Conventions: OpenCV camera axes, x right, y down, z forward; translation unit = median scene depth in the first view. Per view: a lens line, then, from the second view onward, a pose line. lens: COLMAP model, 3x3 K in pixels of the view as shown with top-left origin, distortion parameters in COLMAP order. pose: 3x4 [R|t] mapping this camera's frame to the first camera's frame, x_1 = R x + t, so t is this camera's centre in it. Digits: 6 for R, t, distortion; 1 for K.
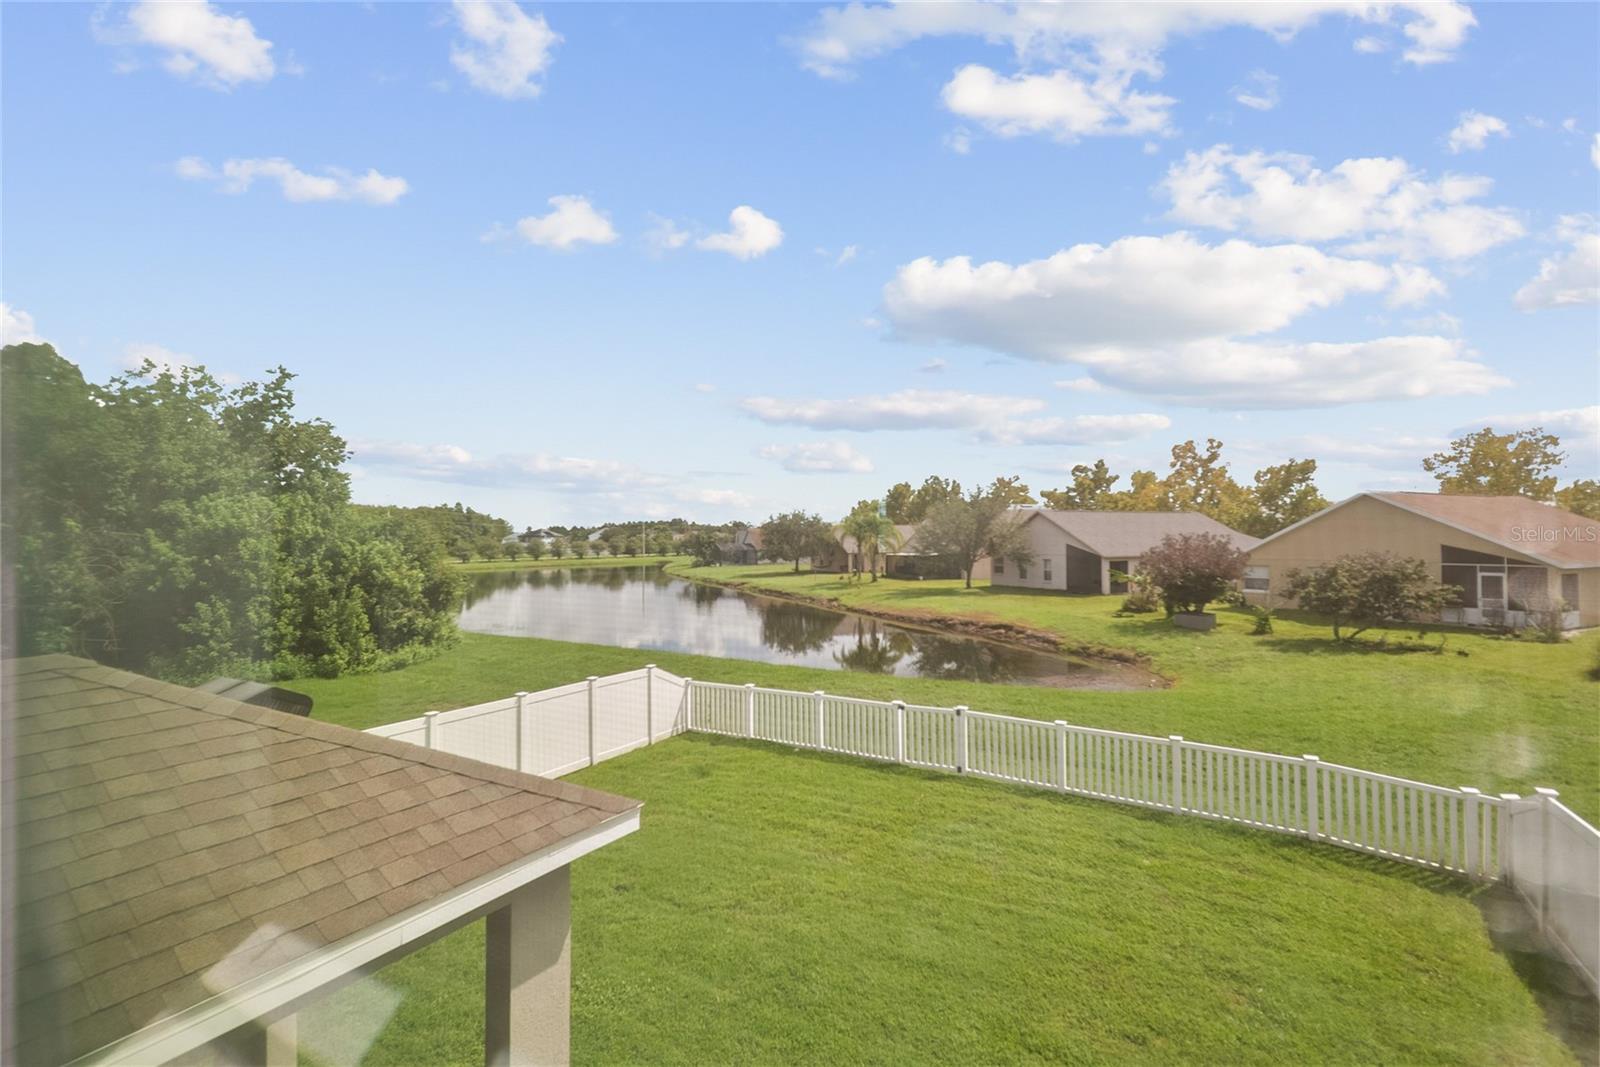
lens RADIAL K [[712.8, 0, 800.0], [0, 712.8, 533.5], [0, 0, 1]] dist [0.003537, 0.000266]
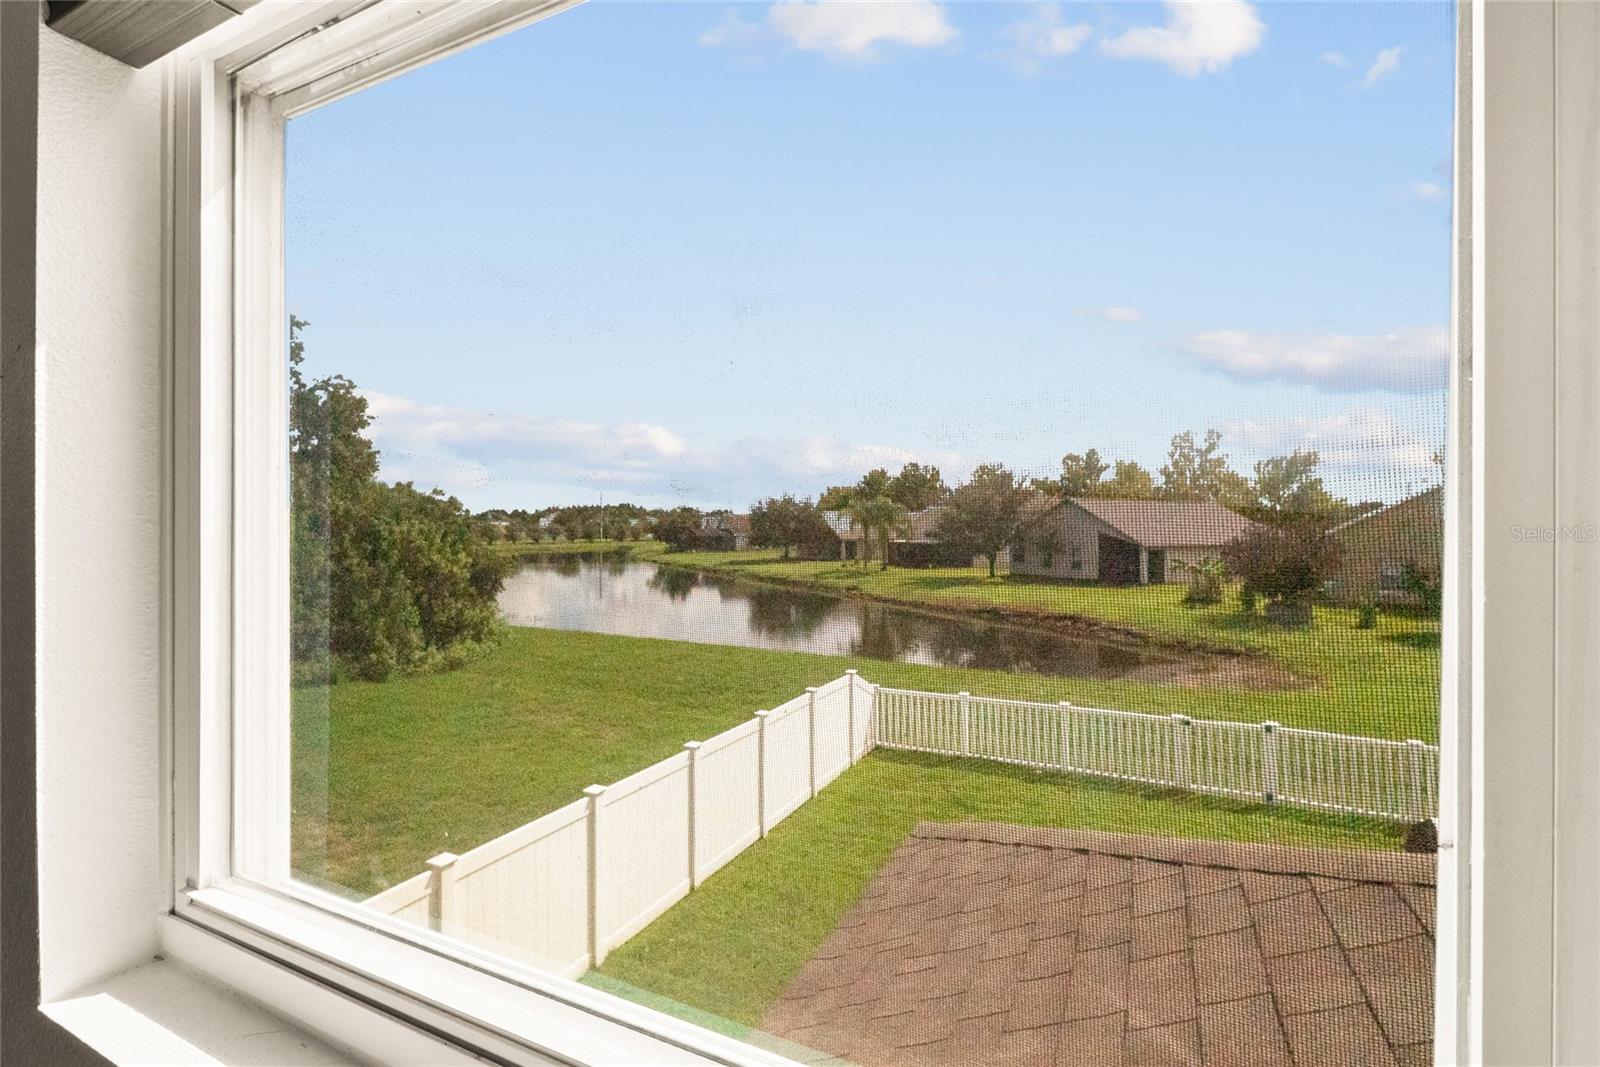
lens RADIAL K [[712.8, 0, 800.0], [0, 712.8, 533.5], [0, 0, 1]] dist [0.003537, 0.000266]
pose [[0.996788, 0.010258, 0.079428, -0.094148], [-0.011721, 0.999770, 0.017969, 0.002911], [-0.079225, -0.018842, 0.996679, 0.050468]]
